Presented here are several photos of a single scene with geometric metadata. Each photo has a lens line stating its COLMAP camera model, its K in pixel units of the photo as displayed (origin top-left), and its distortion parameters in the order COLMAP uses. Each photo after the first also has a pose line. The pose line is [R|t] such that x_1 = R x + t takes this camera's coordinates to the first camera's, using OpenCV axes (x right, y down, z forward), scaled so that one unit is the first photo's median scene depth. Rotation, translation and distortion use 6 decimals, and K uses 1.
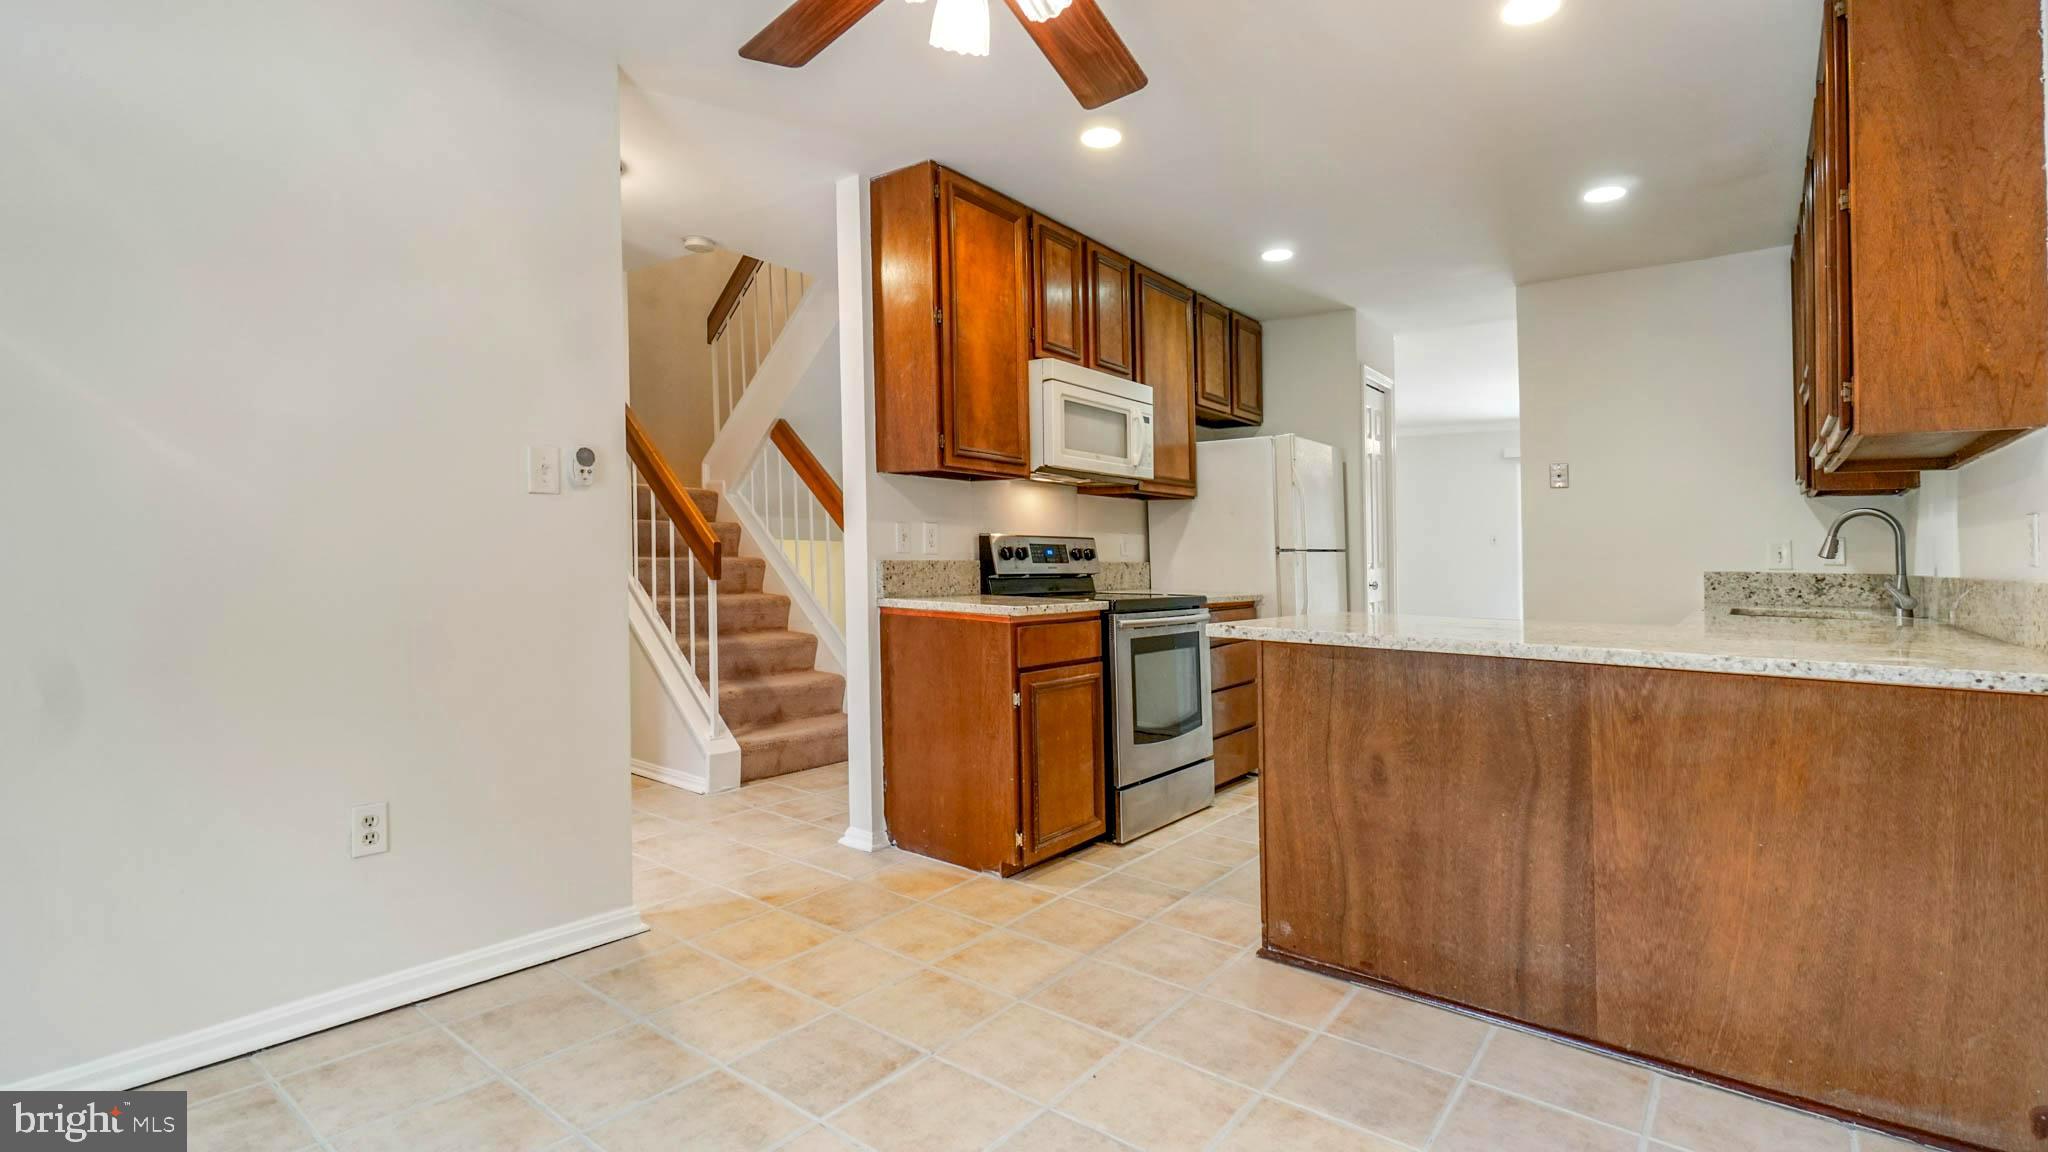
lens RADIAL K [[954.8, 0, 1024.0], [0, 954.8, 576.0], [0, 0, 1]] dist [-0.000381, -0.000039]
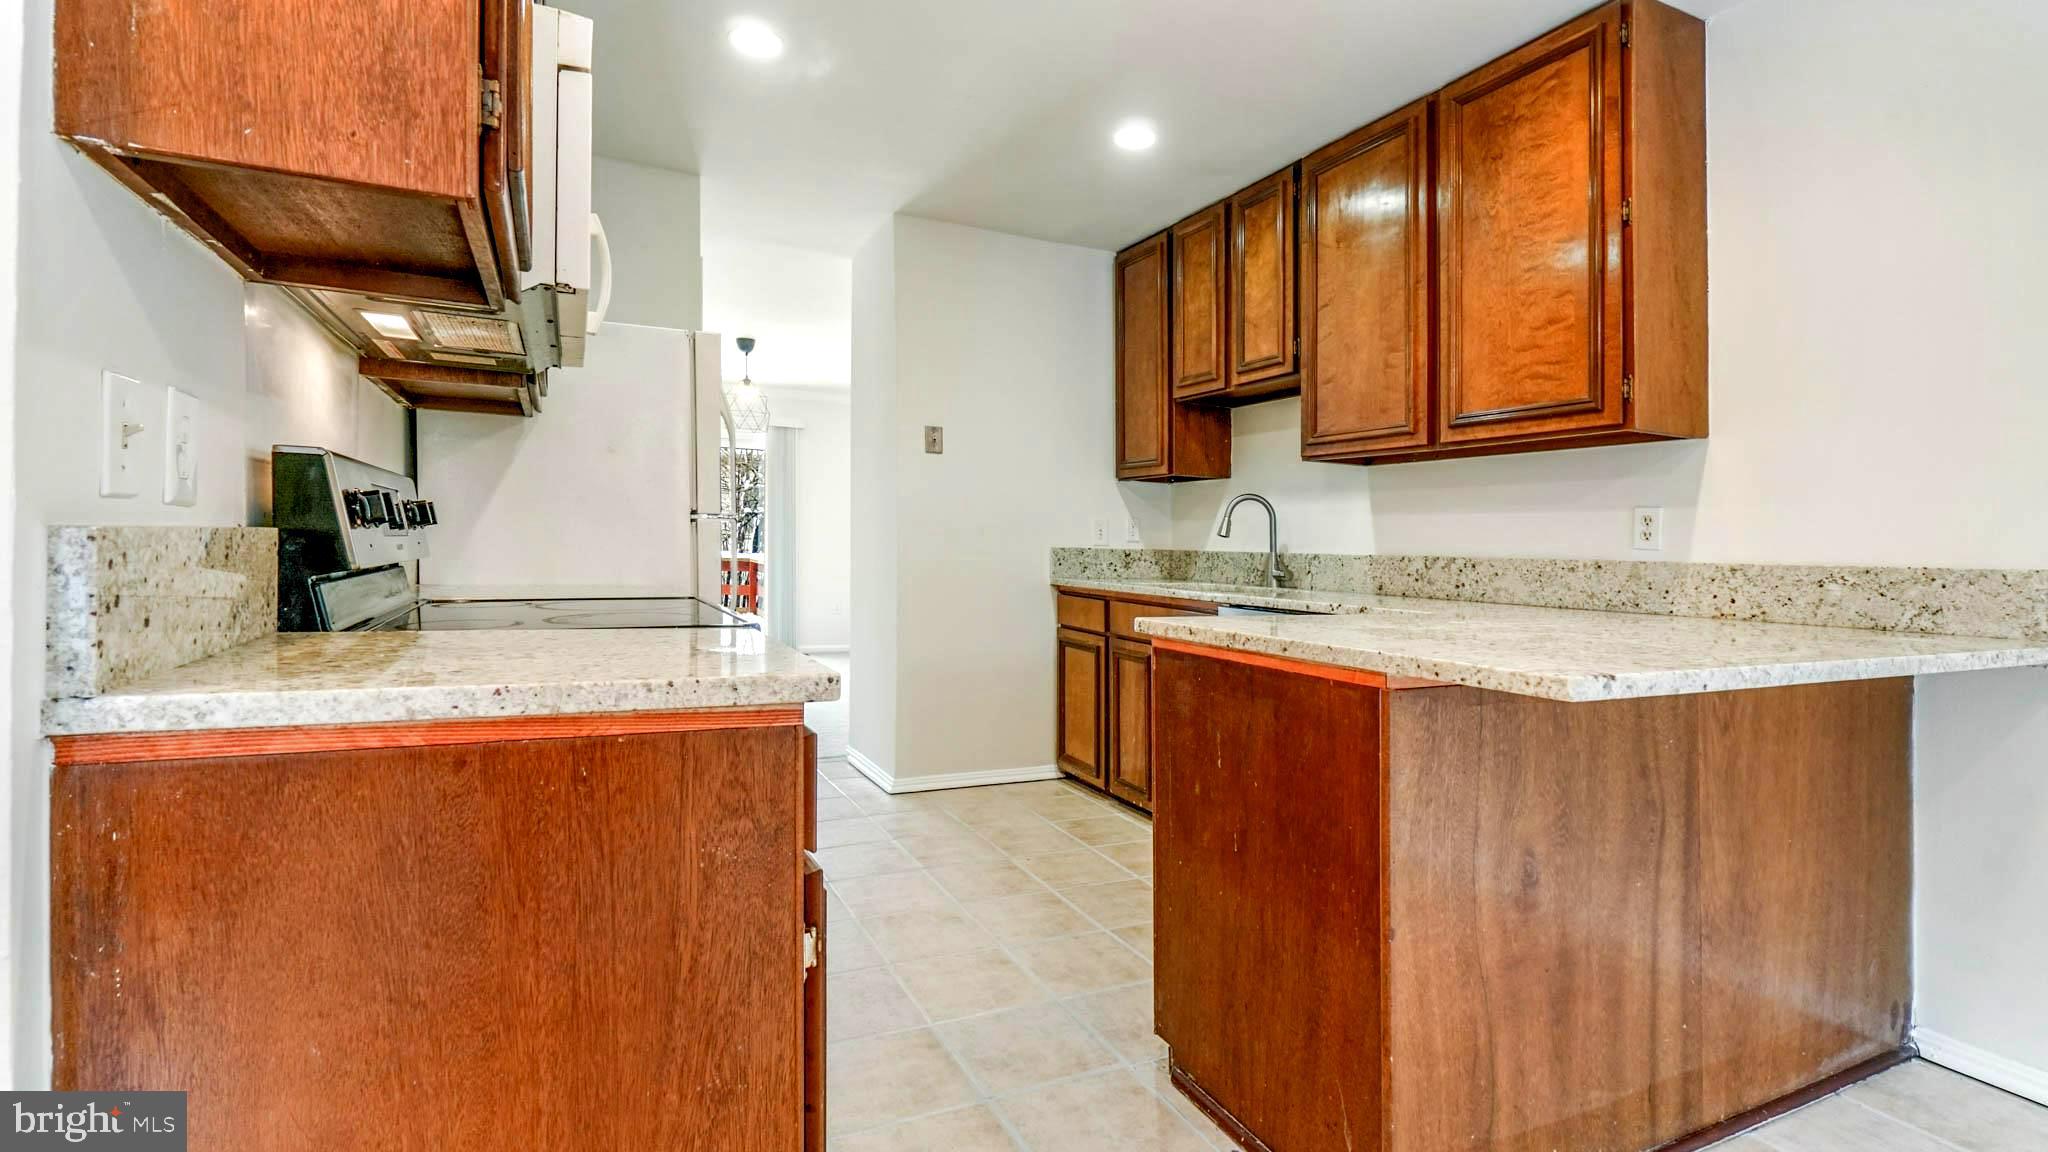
lens RADIAL K [[953.9, 0, 1024.9], [0, 953.9, 517.0], [0, 0, 1]] dist [-0.004627, -0.000665]
pose [[0.447738, 0.022429, 0.893883, -0.349288], [0.002208, 0.999655, -0.026189, -0.018134], [-0.894162, 0.013700, 0.447534, 0.983042]]
